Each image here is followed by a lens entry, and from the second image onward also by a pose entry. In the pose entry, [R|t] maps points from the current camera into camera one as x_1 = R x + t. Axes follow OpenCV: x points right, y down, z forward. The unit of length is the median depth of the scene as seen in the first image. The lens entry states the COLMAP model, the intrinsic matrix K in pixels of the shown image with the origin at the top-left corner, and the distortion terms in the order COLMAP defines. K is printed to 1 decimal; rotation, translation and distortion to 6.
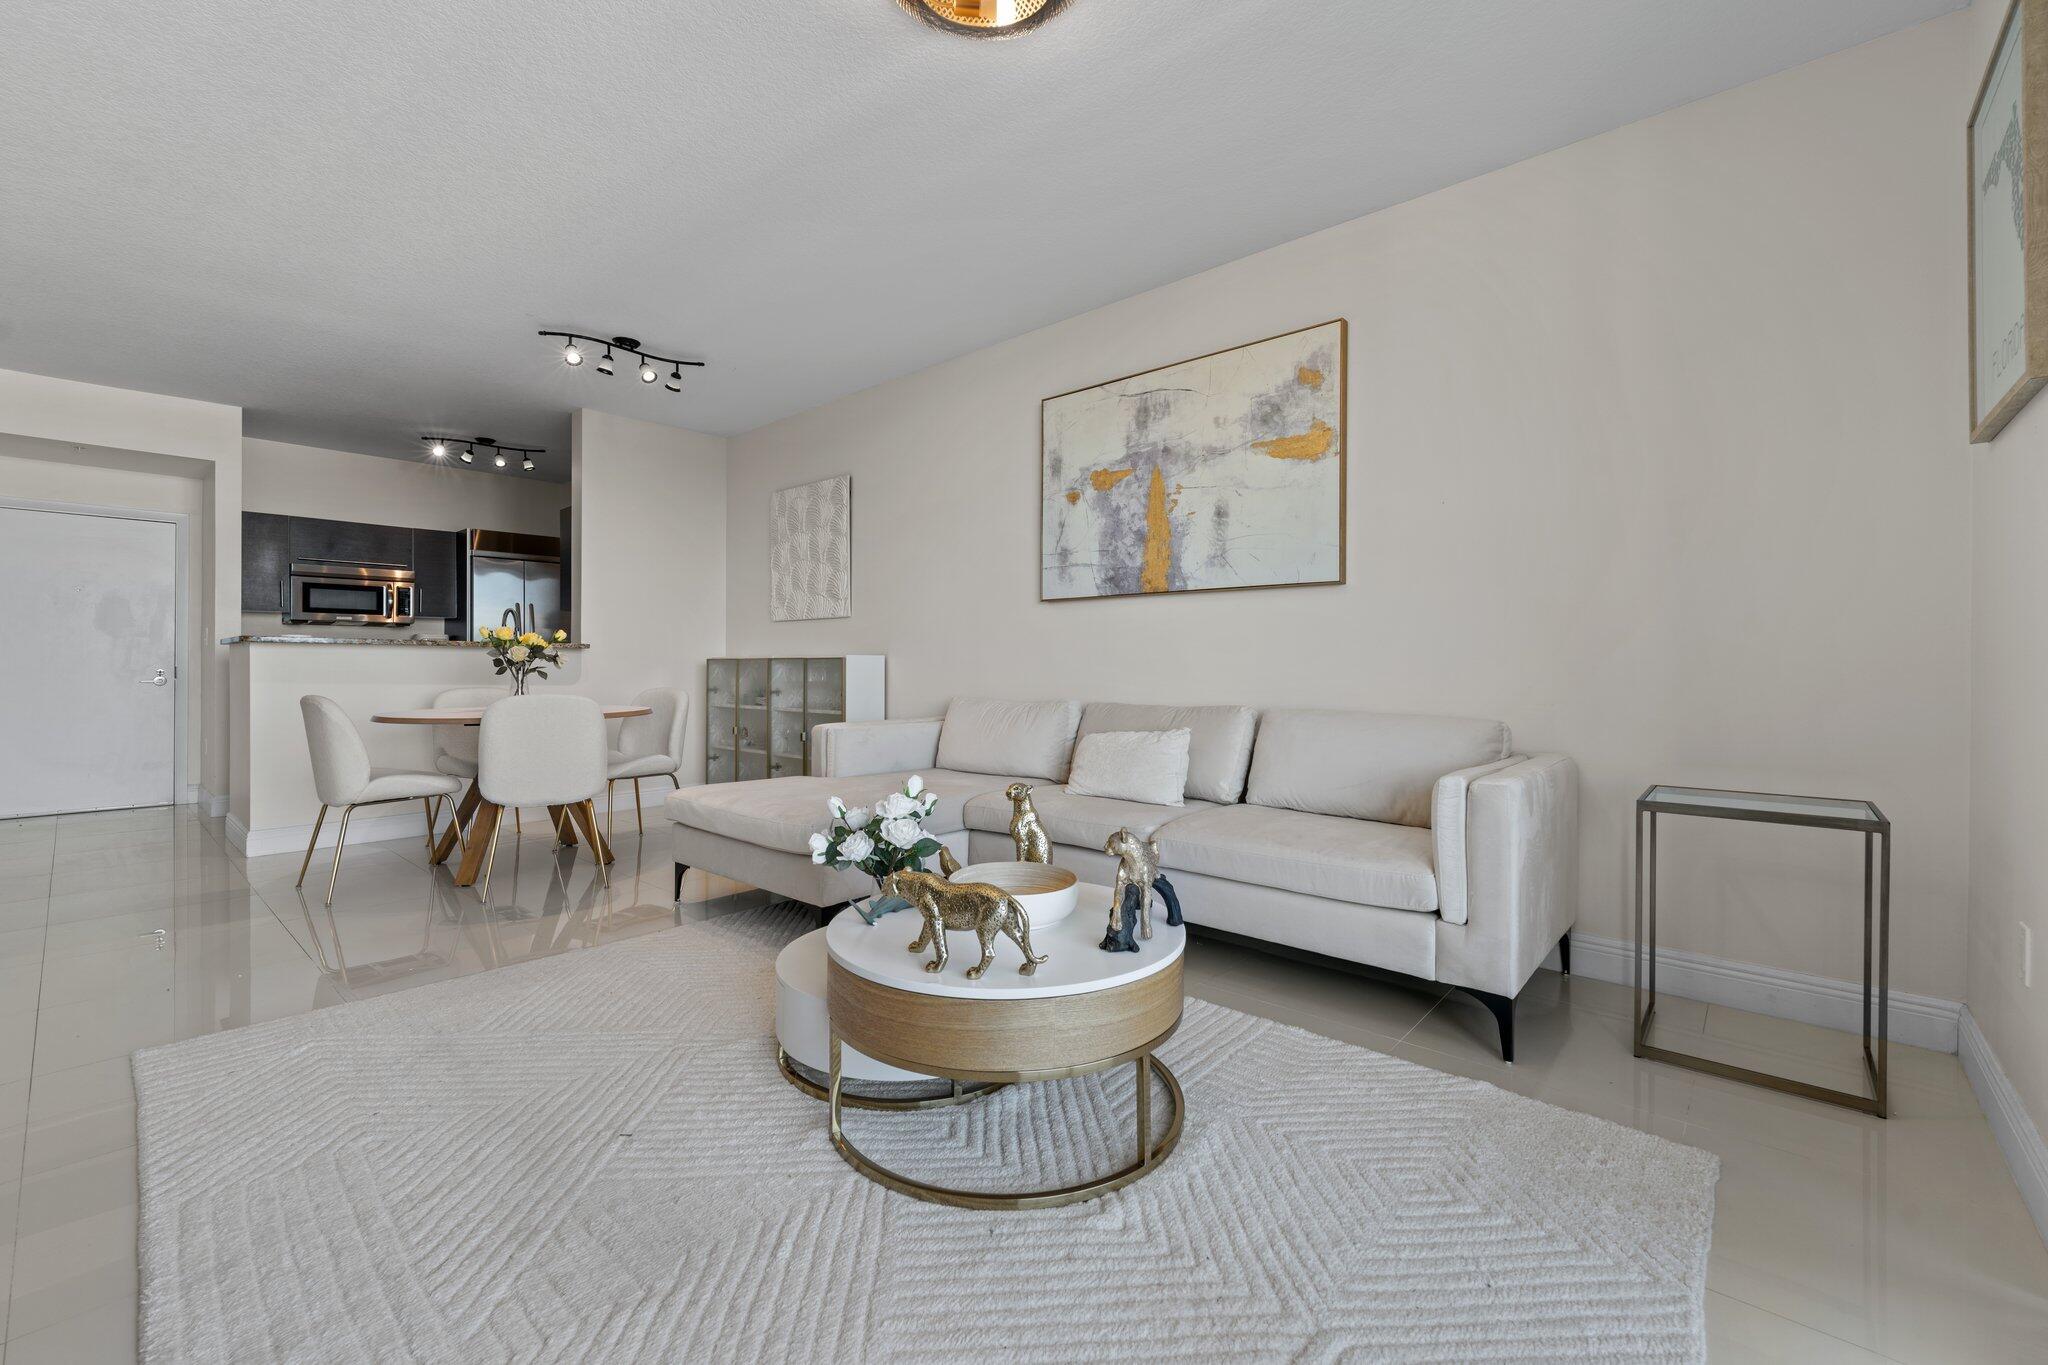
lens RADIAL K [[838.3, 0, 1015.4], [0, 838.3, 668.2], [0, 0, 1]] dist [-0.001062, -0.001250]
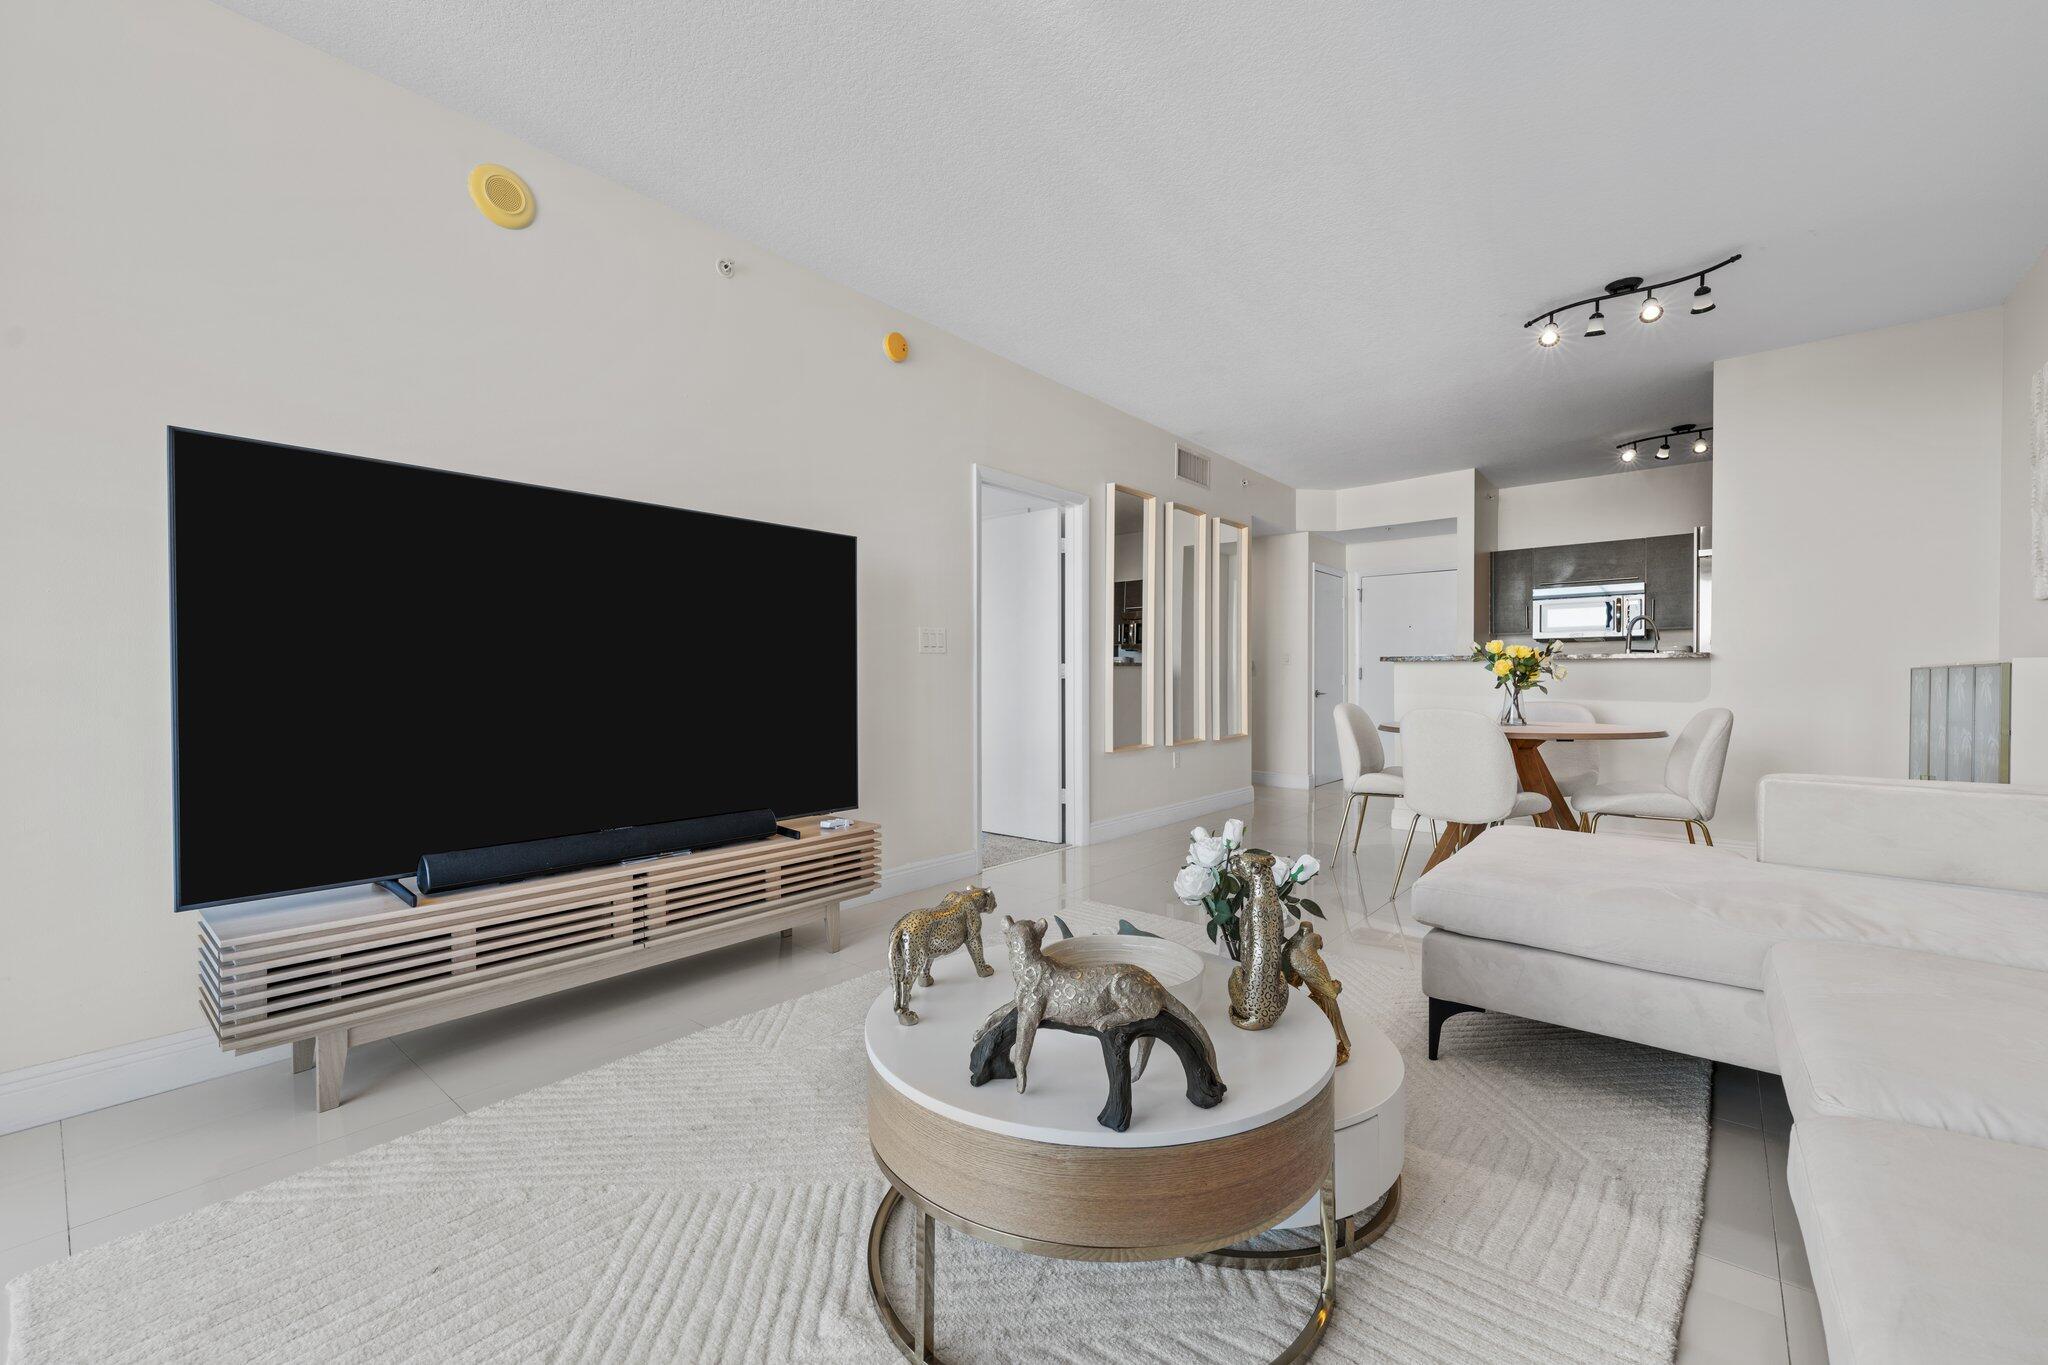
lens RADIAL K [[838.3, 0, 1025.2], [0, 838.3, 685.5], [0, 0, 1]] dist [-0.001062, -0.001250]
pose [[0.015769, 0.004385, -0.999866, 0.435410], [-0.006036, 0.999973, 0.004291, 0.004444], [0.999857, 0.005967, 0.015795, 0.501576]]
